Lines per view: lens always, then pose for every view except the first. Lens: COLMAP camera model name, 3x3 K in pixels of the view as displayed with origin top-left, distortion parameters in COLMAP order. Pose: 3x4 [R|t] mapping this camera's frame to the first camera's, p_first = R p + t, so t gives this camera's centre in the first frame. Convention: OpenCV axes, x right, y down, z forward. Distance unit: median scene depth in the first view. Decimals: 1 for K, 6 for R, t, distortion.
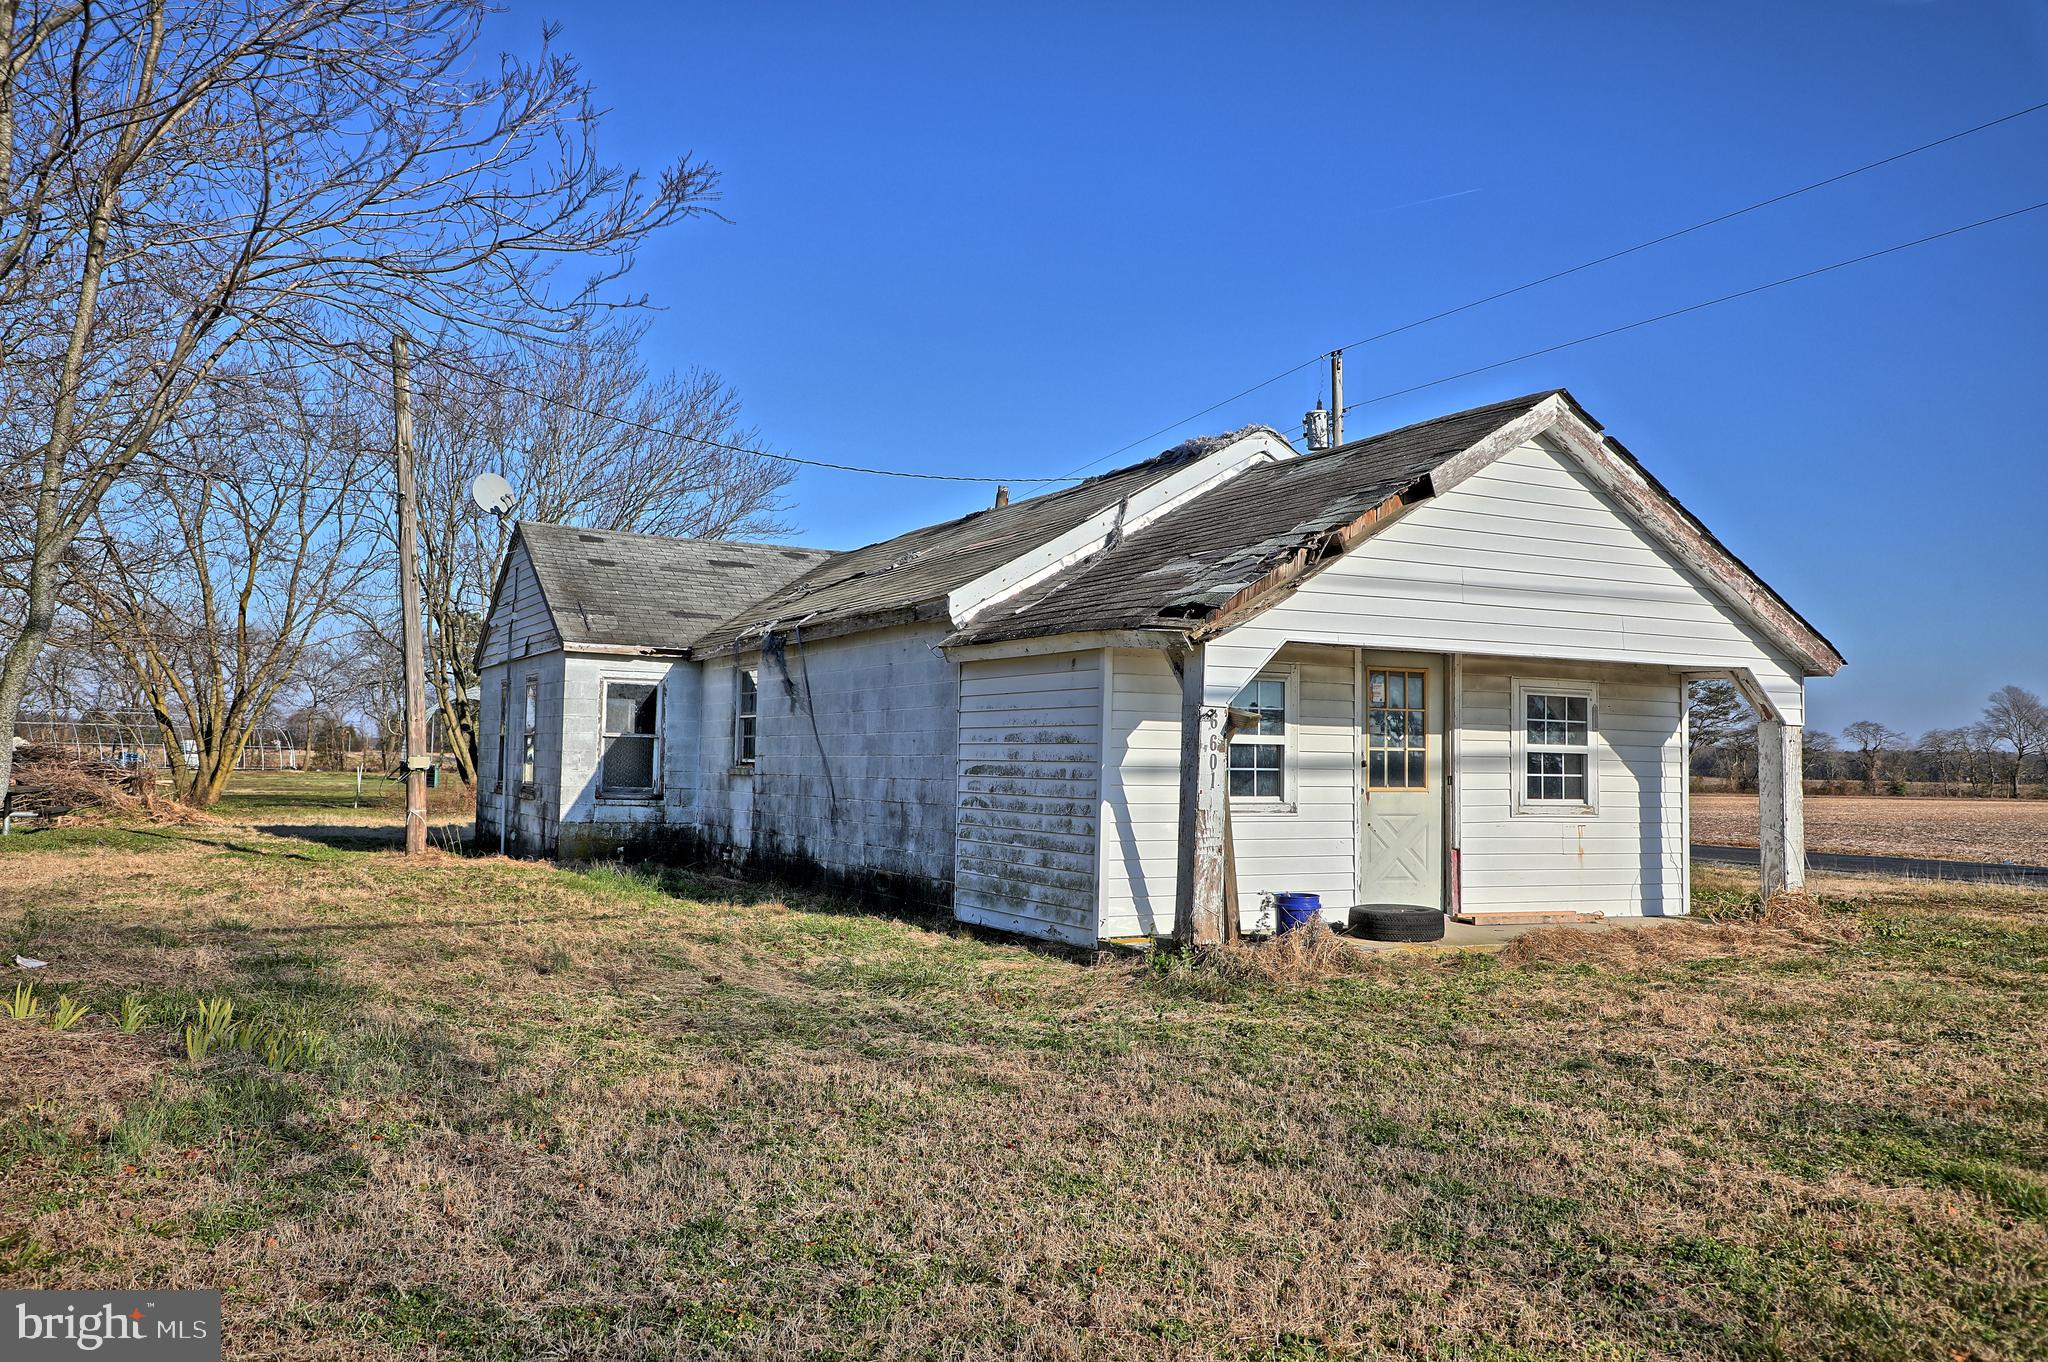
lens RADIAL K [[1639.9, 0, 1022.8], [0, 1639.9, 675.0], [0, 0, 1]] dist [-0.002517, -0.001963]
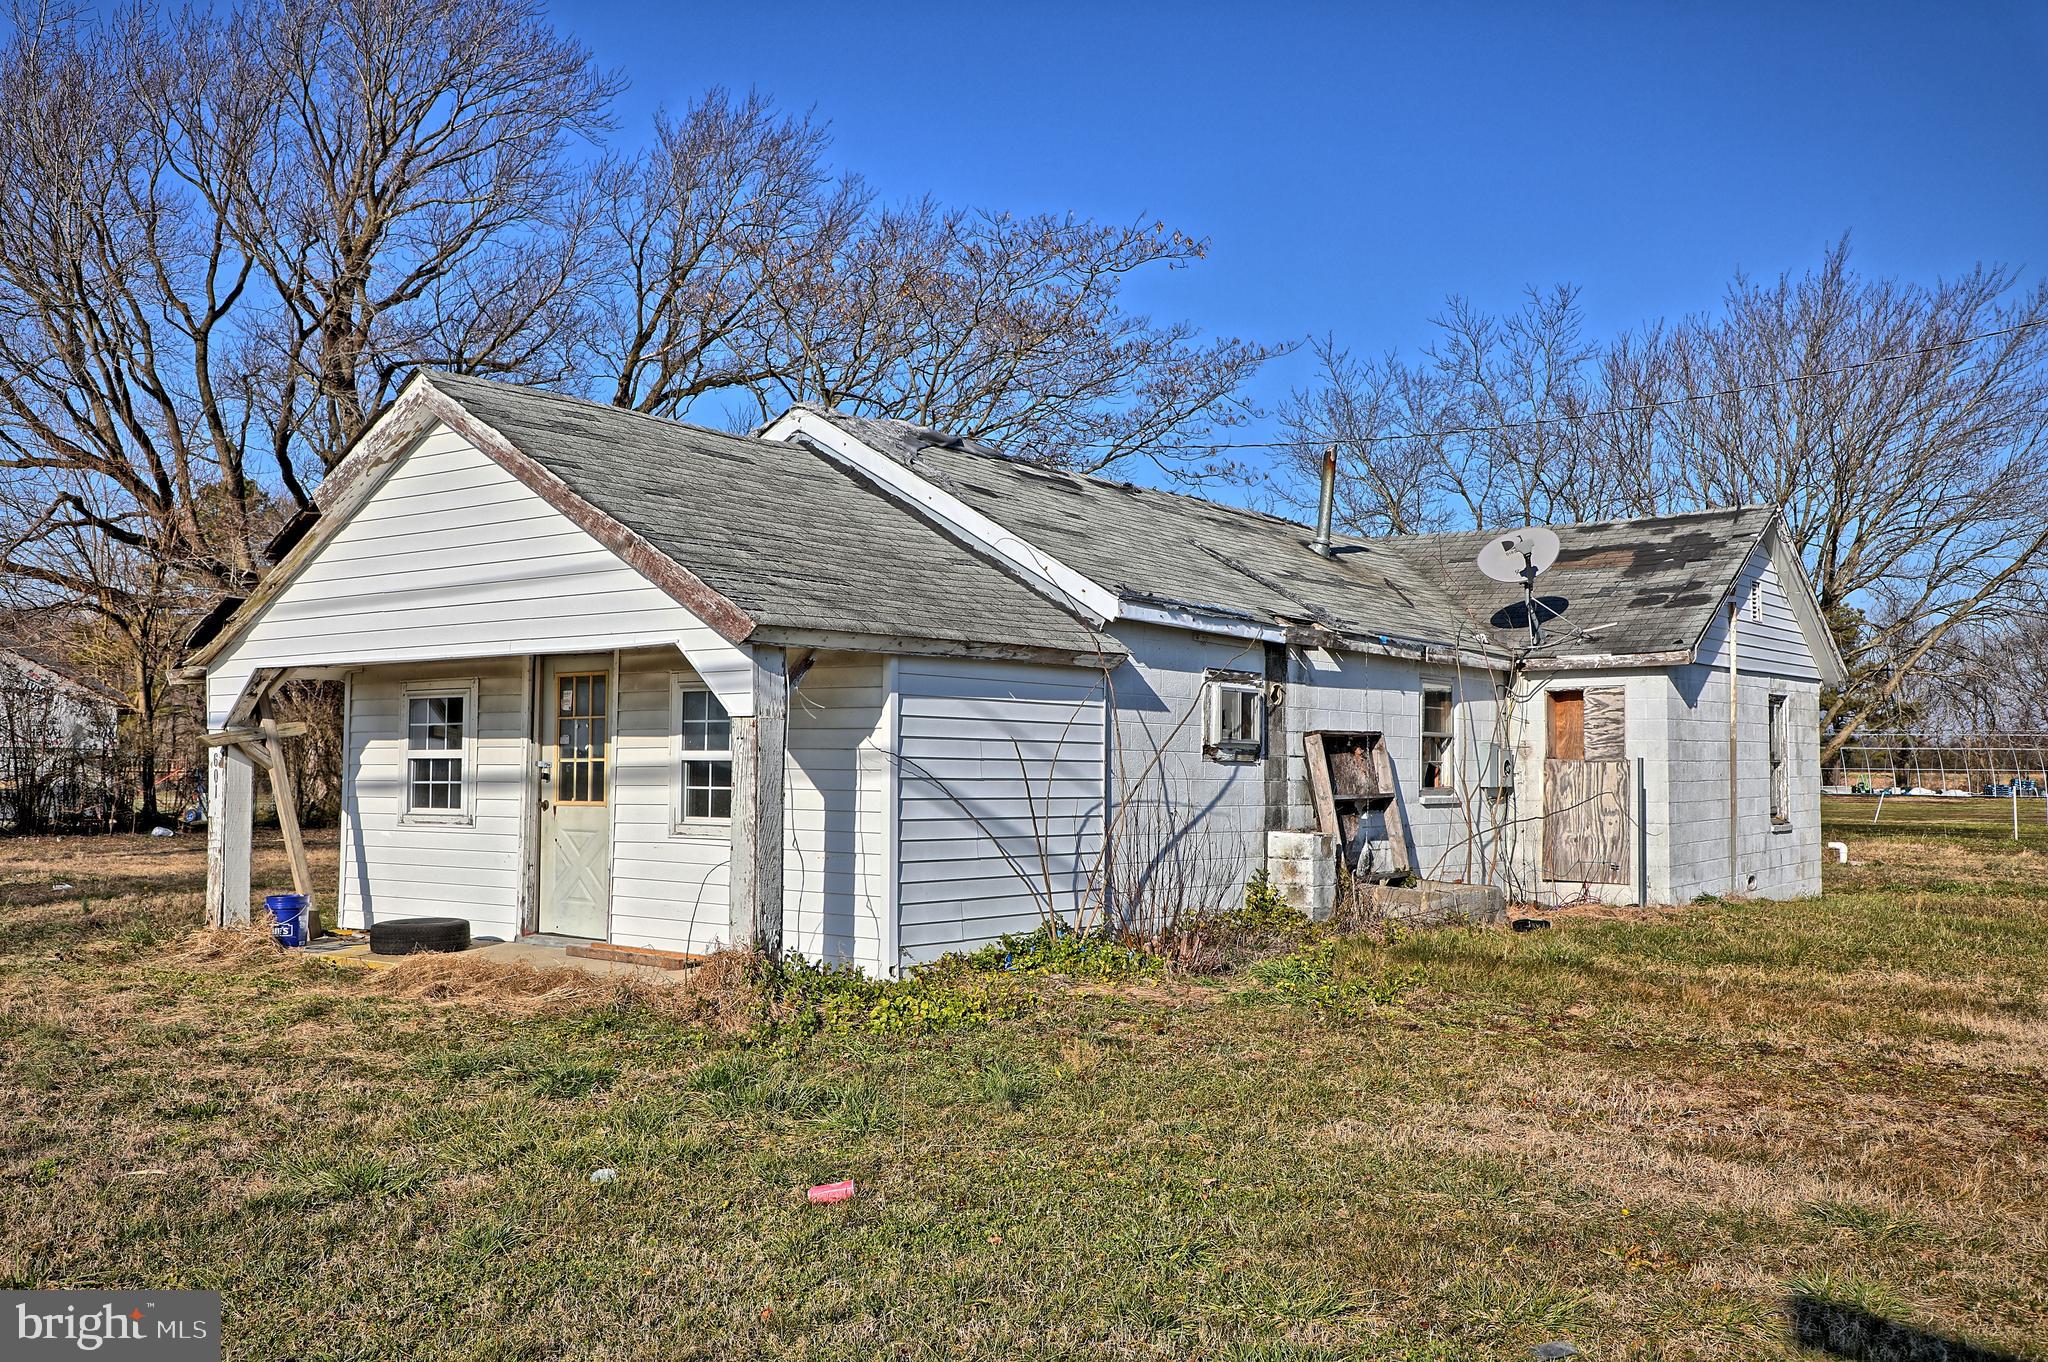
lens RADIAL K [[1810.1, 0, 1024.7], [0, 1810.1, 682.6], [0, 0, 1]] dist [-0.001694, 0.007903]
pose [[0.411094, -0.056588, -0.909835, 1.264697], [0.051017, 0.997935, -0.039016, 0.054090], [0.910164, -0.030377, 0.413132, 0.809354]]
